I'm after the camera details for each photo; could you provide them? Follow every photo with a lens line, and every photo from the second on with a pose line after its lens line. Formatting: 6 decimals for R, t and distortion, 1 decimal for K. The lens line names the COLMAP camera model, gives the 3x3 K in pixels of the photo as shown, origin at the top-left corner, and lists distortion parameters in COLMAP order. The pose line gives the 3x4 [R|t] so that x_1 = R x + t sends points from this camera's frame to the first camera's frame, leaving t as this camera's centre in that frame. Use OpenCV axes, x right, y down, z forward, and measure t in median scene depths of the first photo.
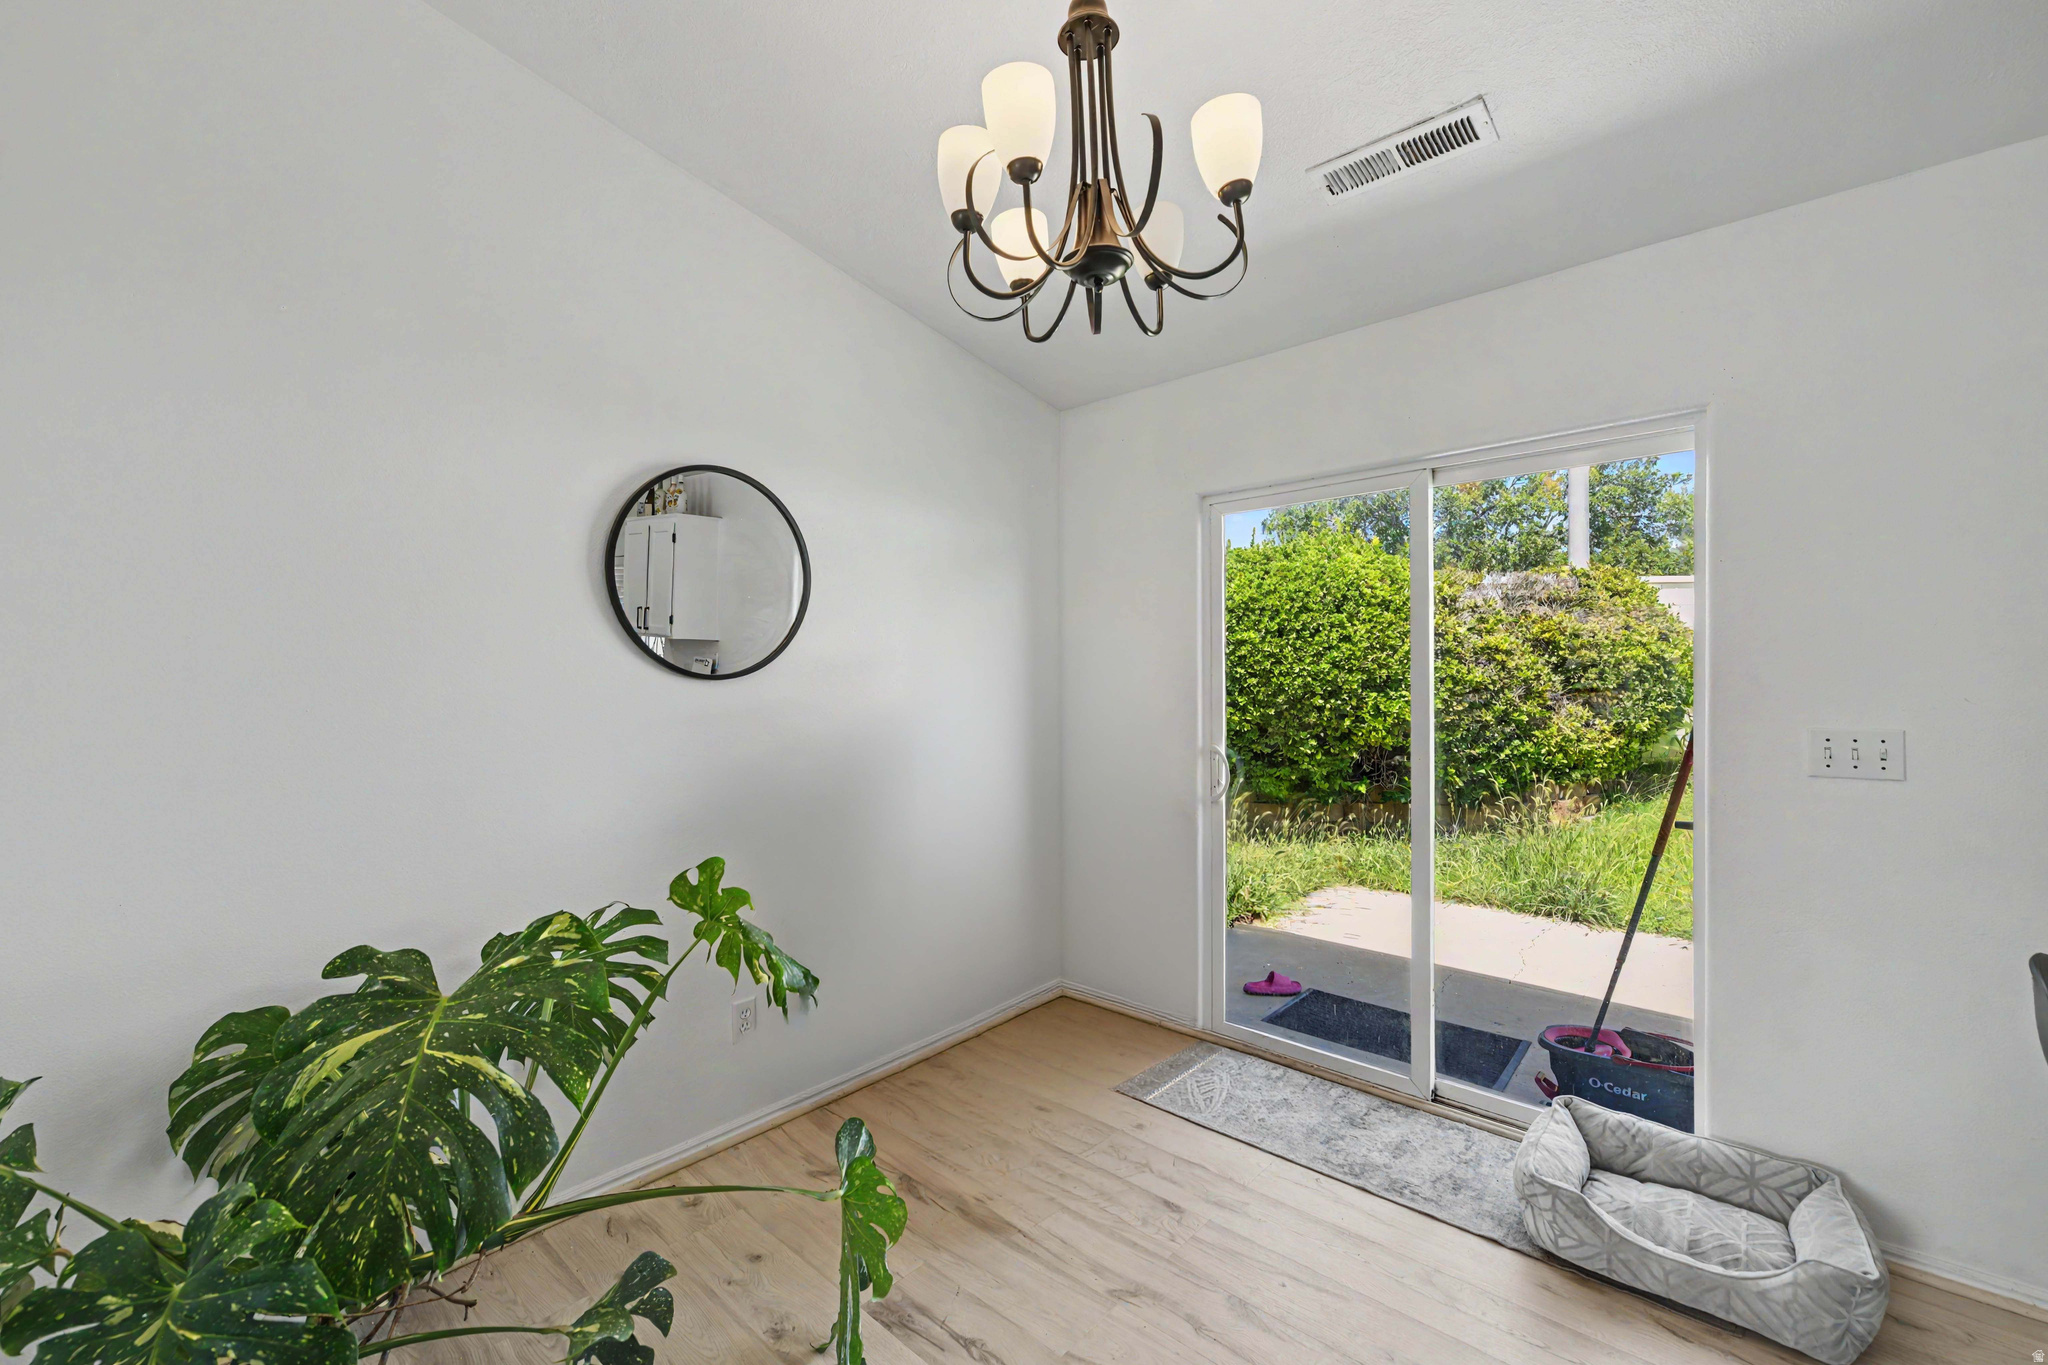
lens RADIAL K [[816.3, 0, 1029.8], [0, 816.3, 677.5], [0, 0, 1]] dist [-0.011830, -0.001304]
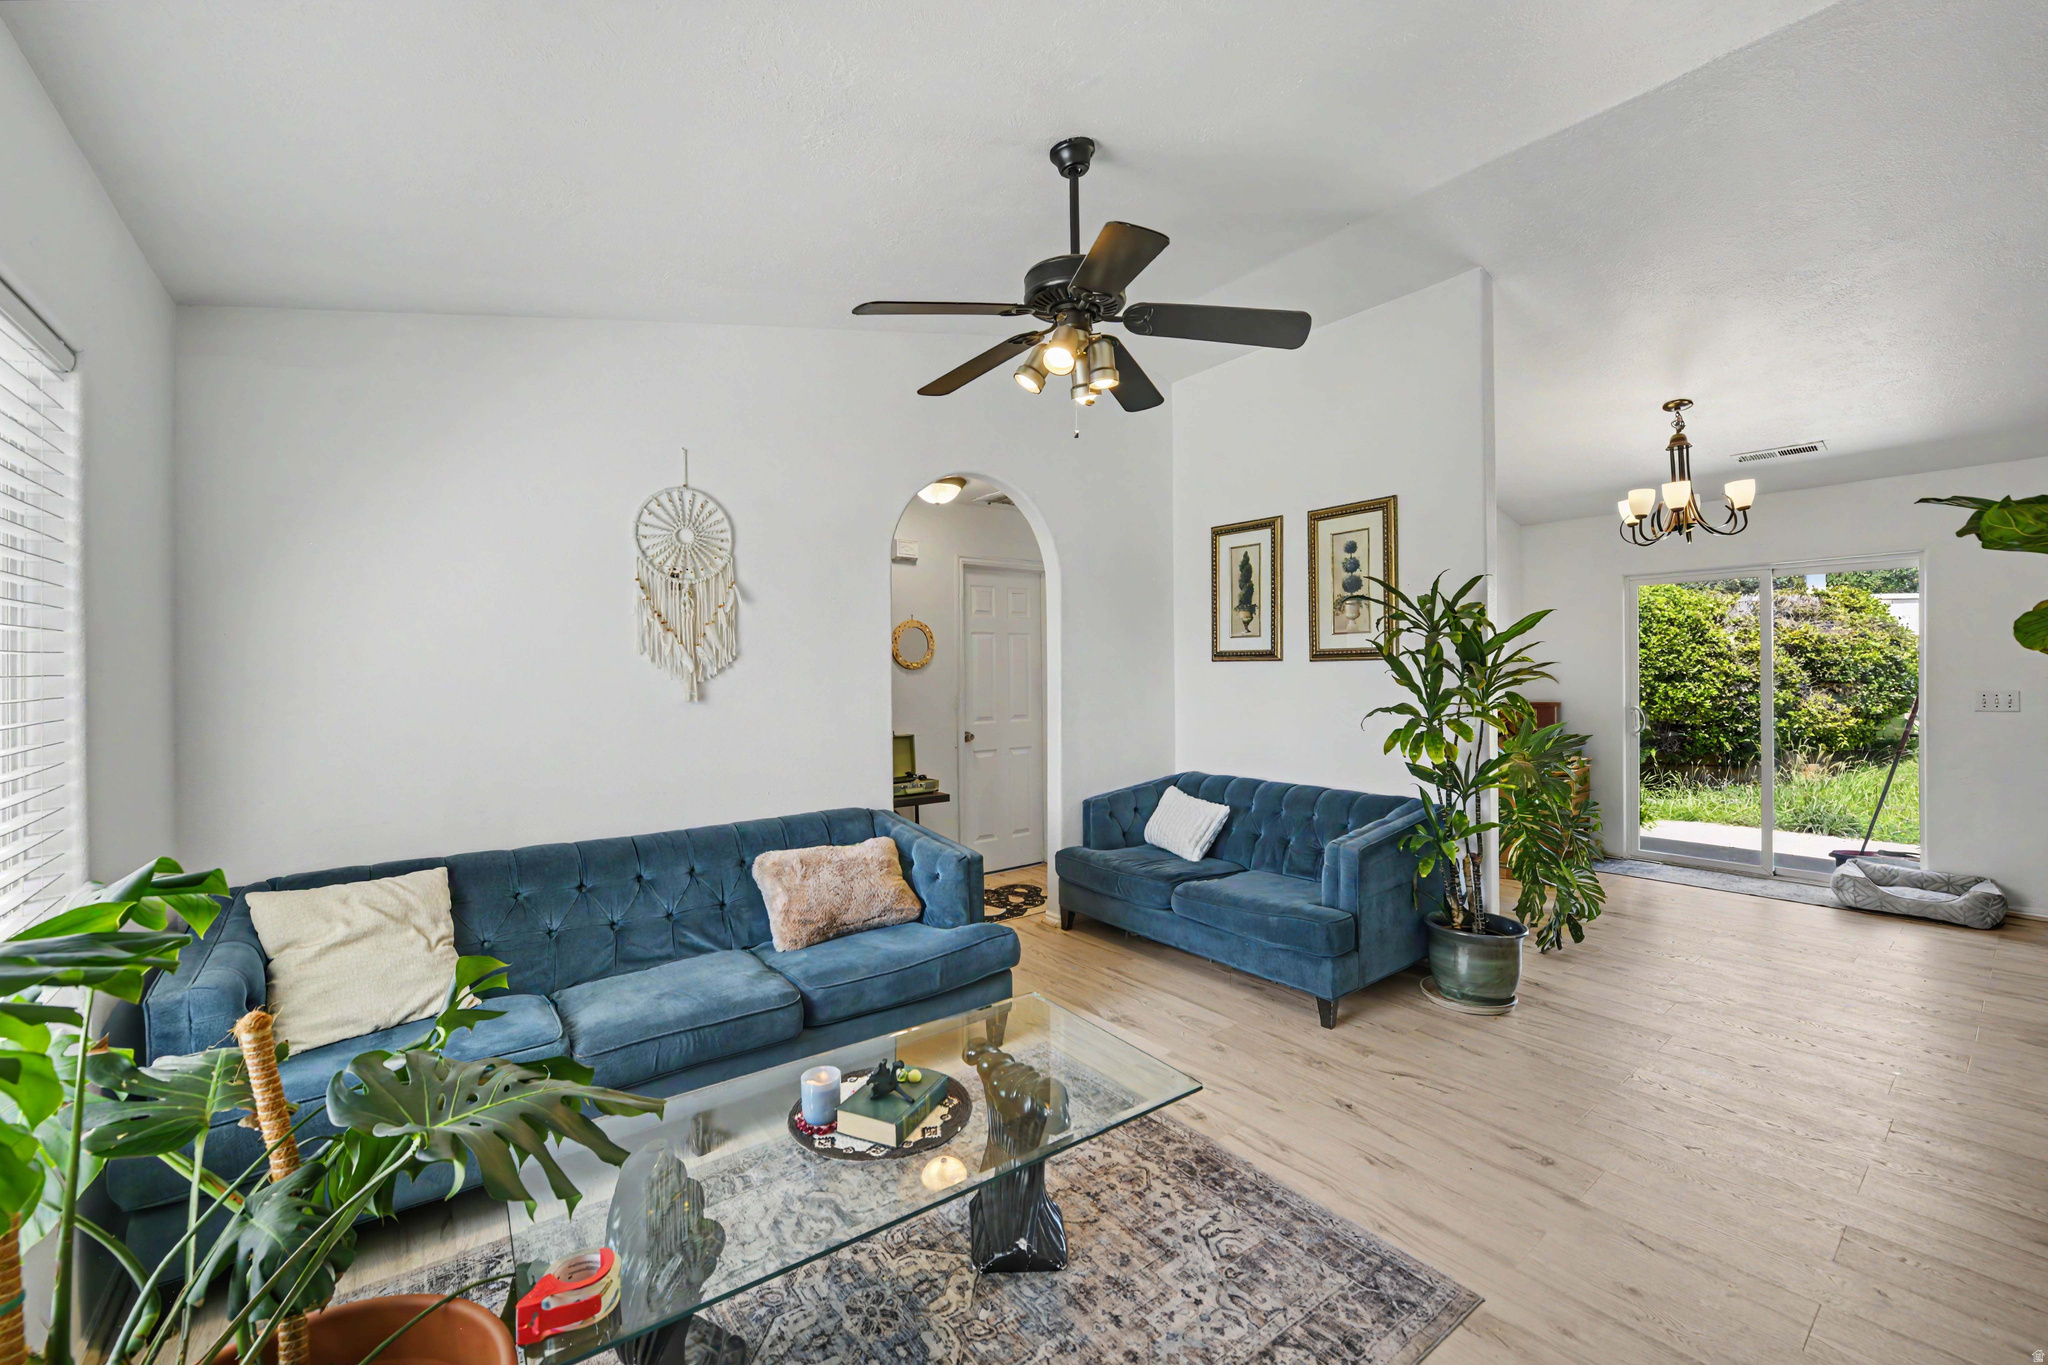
lens RADIAL K [[816.3, 0, 1015.9], [0, 816.3, 673.7], [0, 0, 1]] dist [-0.011830, -0.001304]
pose [[0.987346, -0.000024, -0.158580, -0.441226], [-0.000649, 0.999991, -0.004190, 0.007471], [0.158579, 0.004240, 0.987337, -0.540168]]
